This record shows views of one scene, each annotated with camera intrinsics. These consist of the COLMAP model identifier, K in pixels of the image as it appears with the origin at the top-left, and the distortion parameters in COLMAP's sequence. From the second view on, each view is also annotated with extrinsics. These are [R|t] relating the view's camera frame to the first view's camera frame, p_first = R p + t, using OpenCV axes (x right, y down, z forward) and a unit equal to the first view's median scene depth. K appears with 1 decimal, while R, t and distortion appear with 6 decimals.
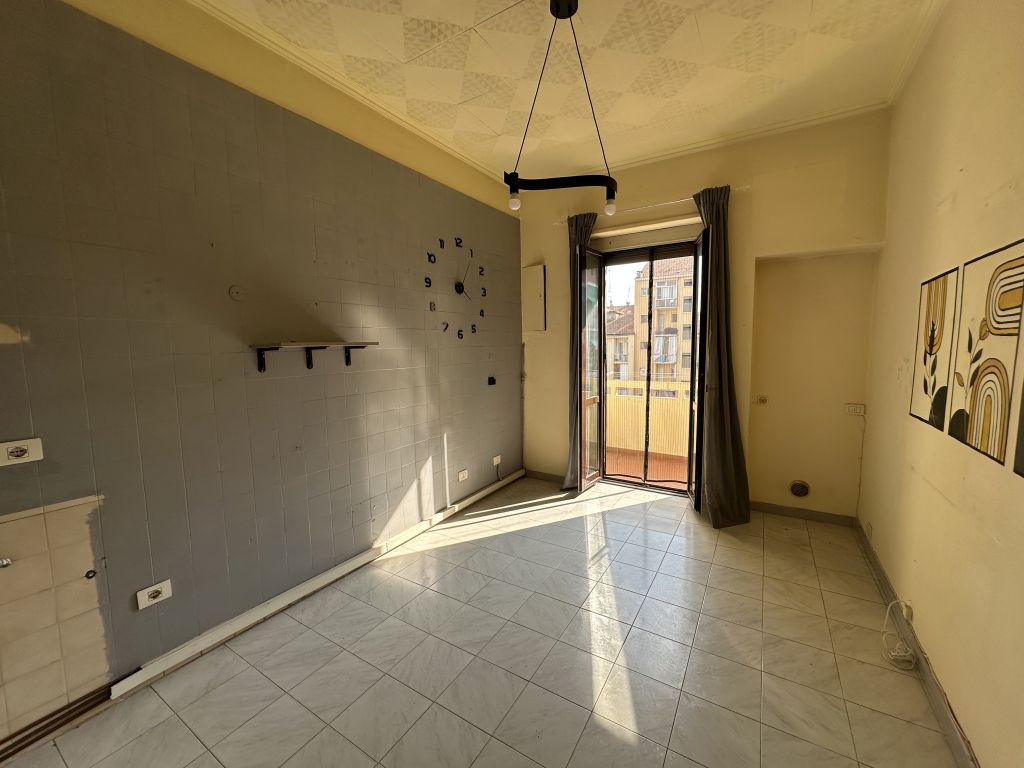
lens RADIAL K [[408.4, 0, 512.0], [0, 408.4, 384.0], [0, 0, 1]] dist [-0.001782, -0.000144]
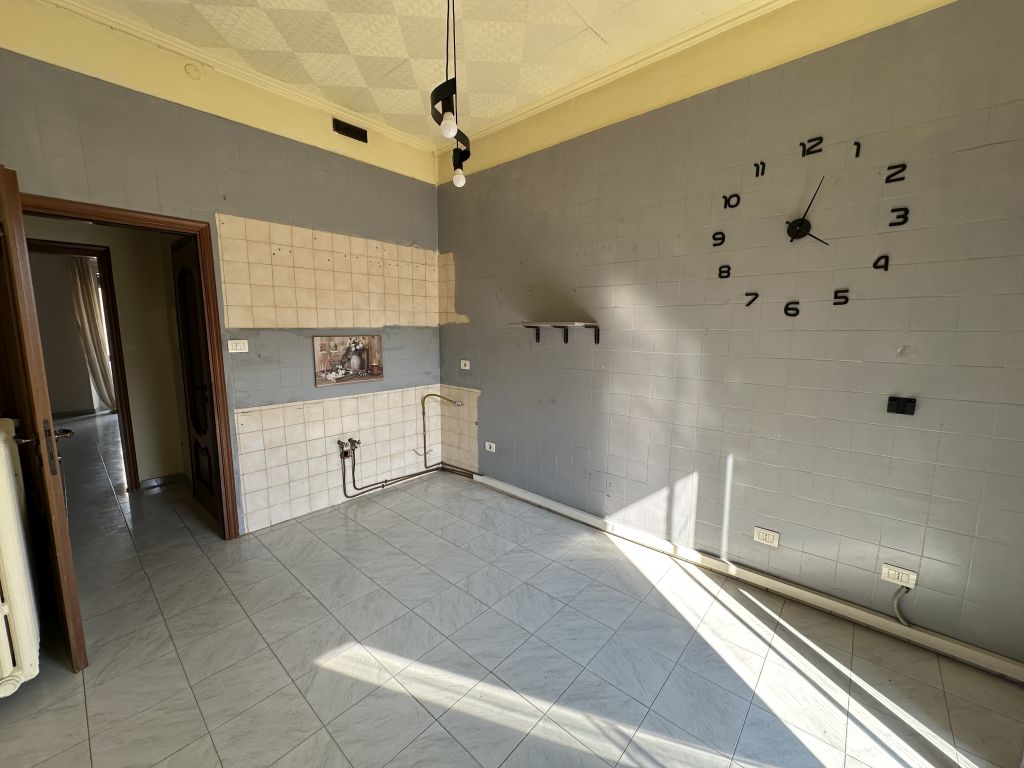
lens RADIAL K [[408.4, 0, 512.0], [0, 408.4, 384.0], [0, 0, 1]] dist [-0.001782, -0.000144]
pose [[-0.169354, 0.148134, -0.974359, 0.599701], [-0.101840, 0.980717, 0.166801, -0.081120], [0.980279, 0.127477, -0.151003, 0.790439]]
